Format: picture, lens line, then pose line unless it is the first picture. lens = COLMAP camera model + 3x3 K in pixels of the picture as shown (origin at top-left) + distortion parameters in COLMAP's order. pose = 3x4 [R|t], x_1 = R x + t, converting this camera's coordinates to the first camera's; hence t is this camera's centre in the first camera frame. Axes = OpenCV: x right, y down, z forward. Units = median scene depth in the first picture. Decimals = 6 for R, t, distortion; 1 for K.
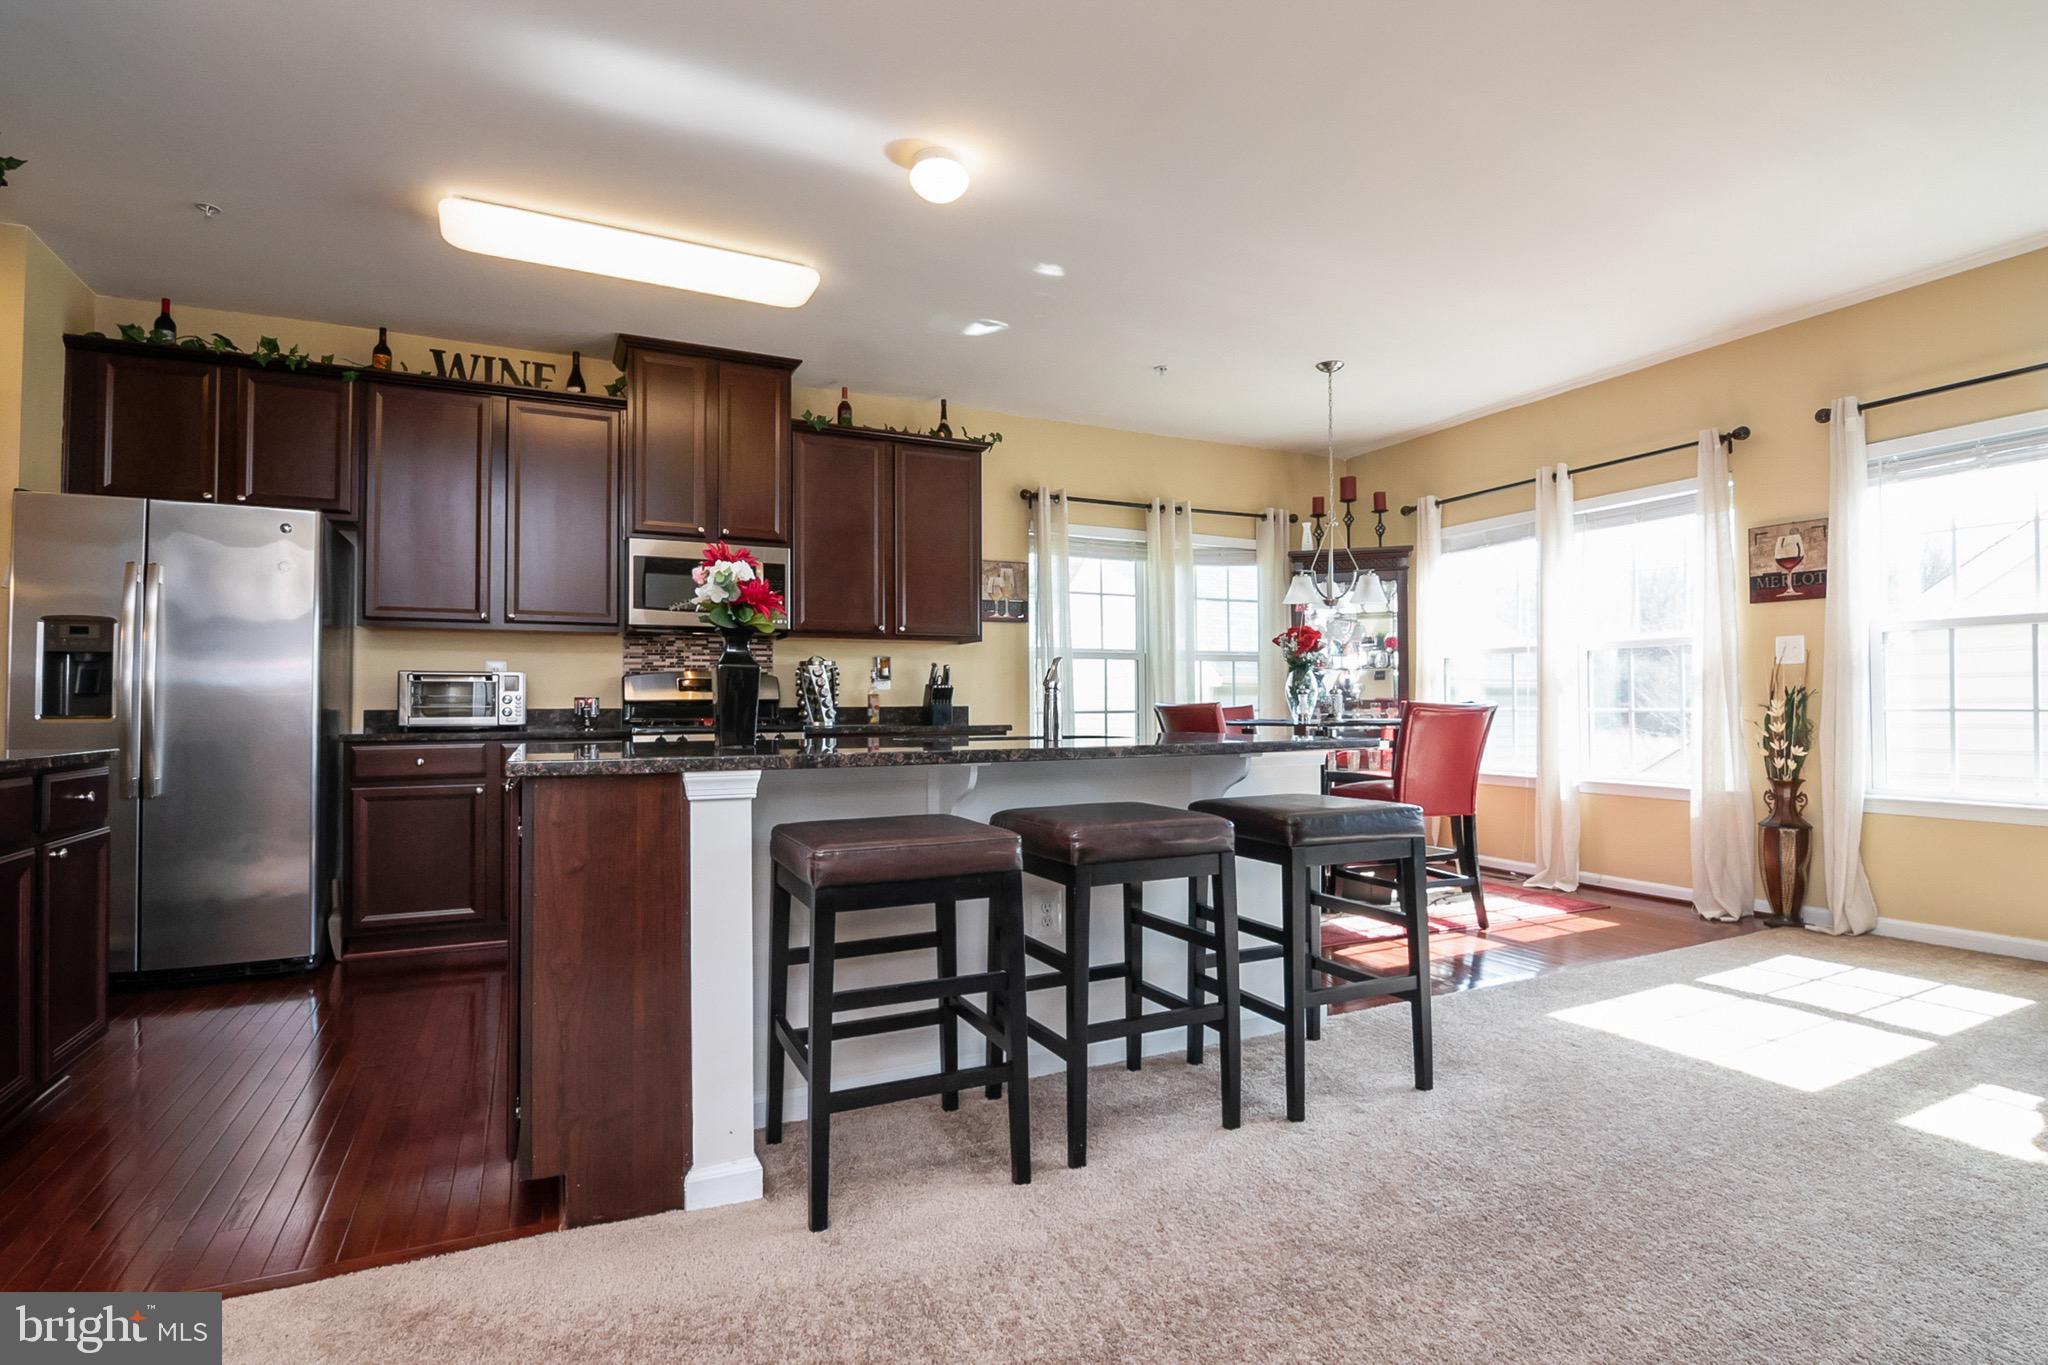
lens RADIAL K [[977.1, 0, 1010.3], [0, 977.1, 688.8], [0, 0, 1]] dist [-0.004293, -0.013578]
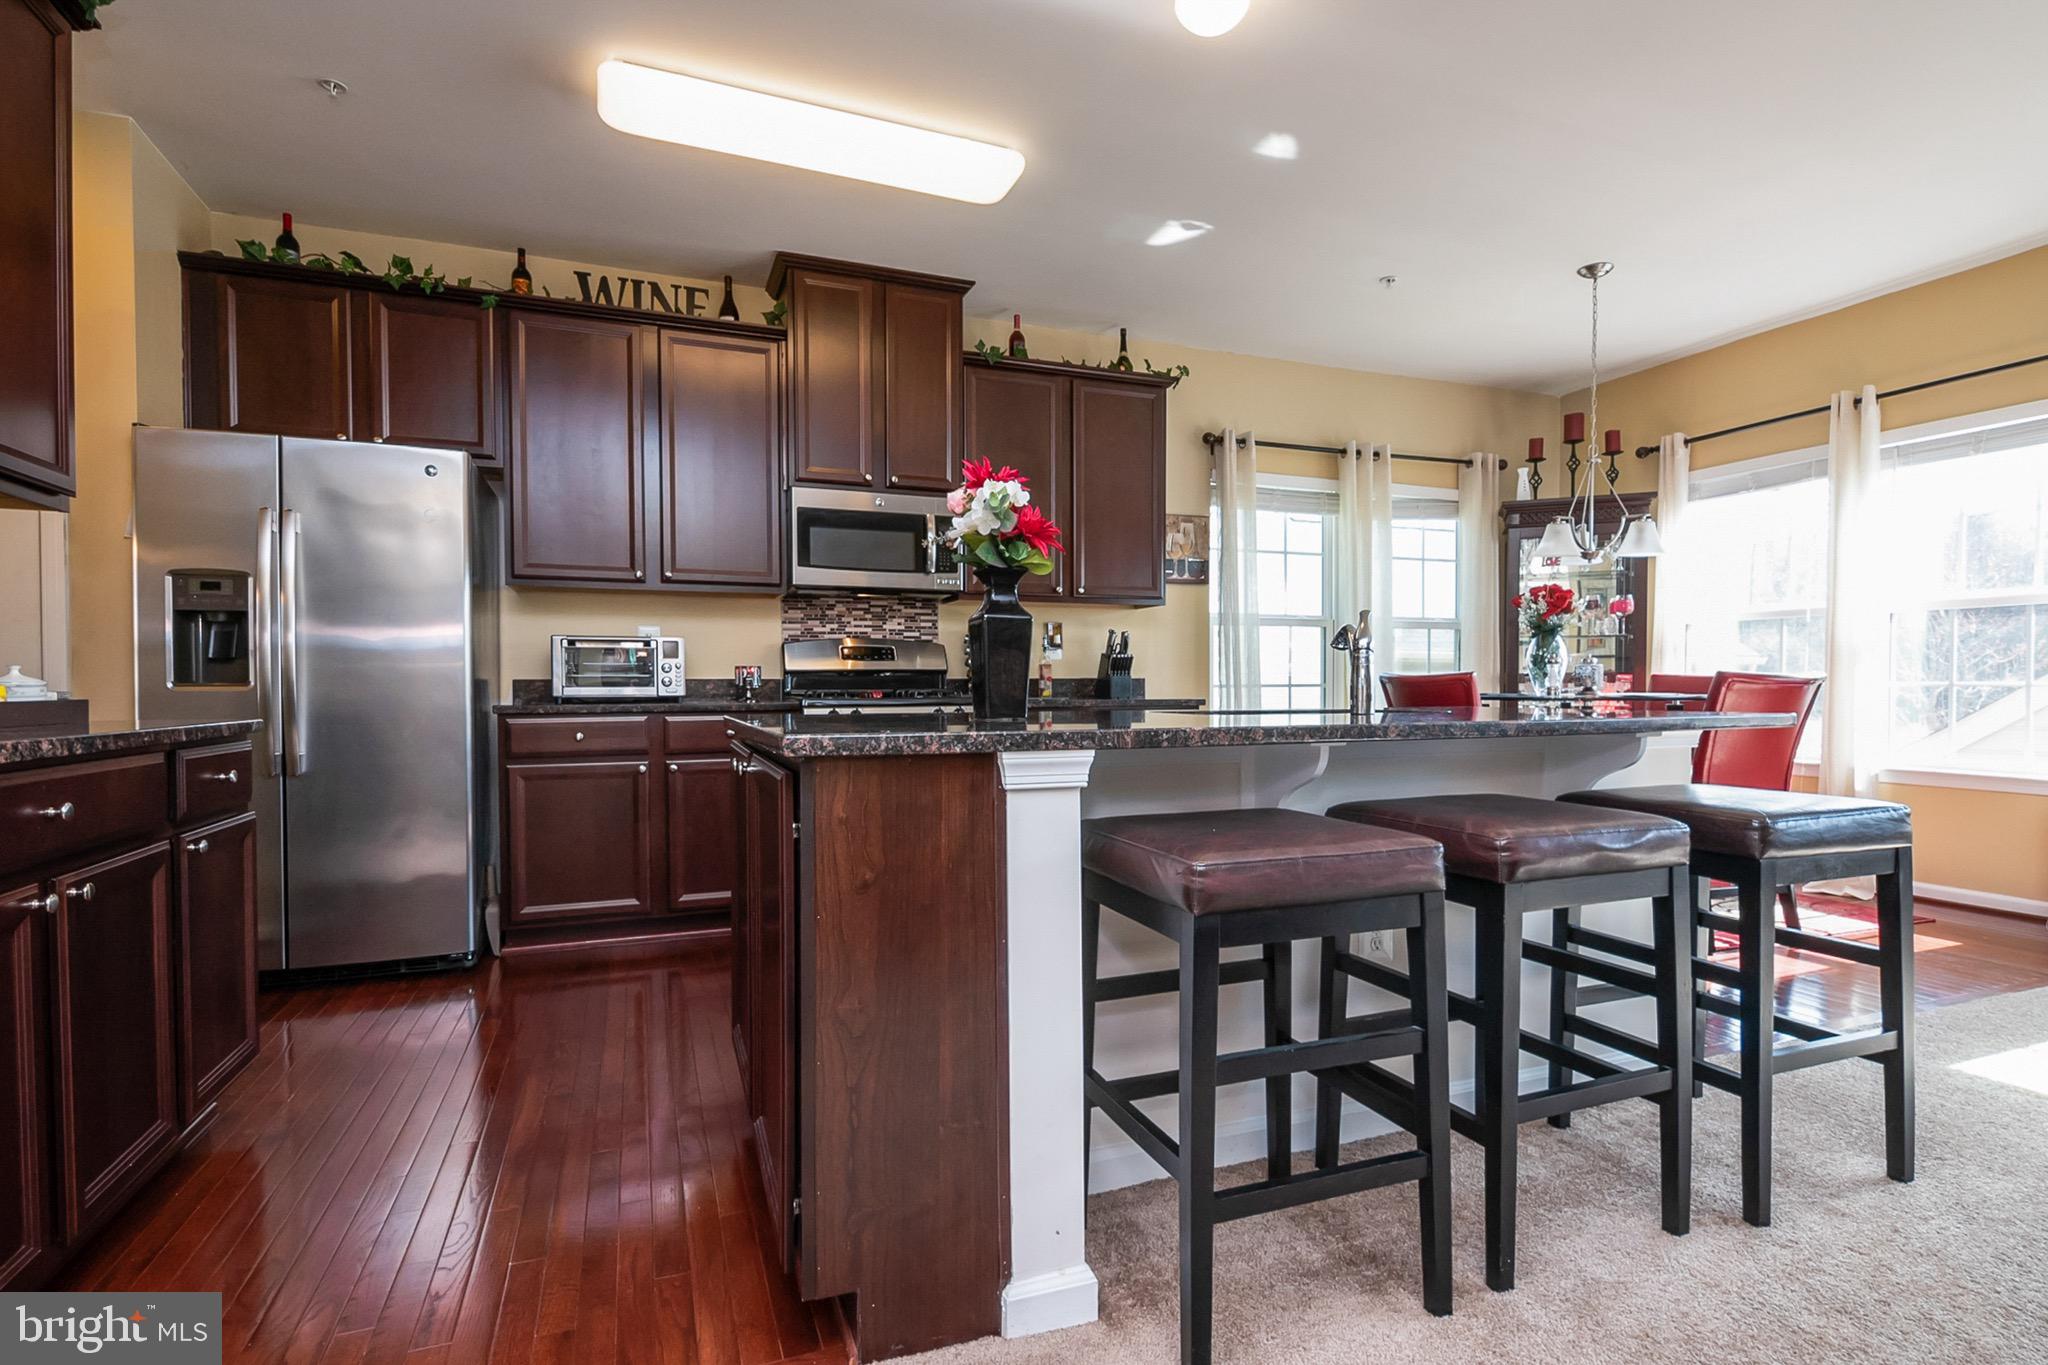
lens RADIAL K [[1035.7, 0, 1046.3], [0, 1035.7, 711.6], [0, 0, 1]] dist [0.015426, -0.015355]
pose [[0.995713, 0.004502, -0.092392, -0.071998], [-0.000157, 0.998896, 0.046985, 0.005810], [0.092501, -0.046769, 0.994614, 0.072241]]
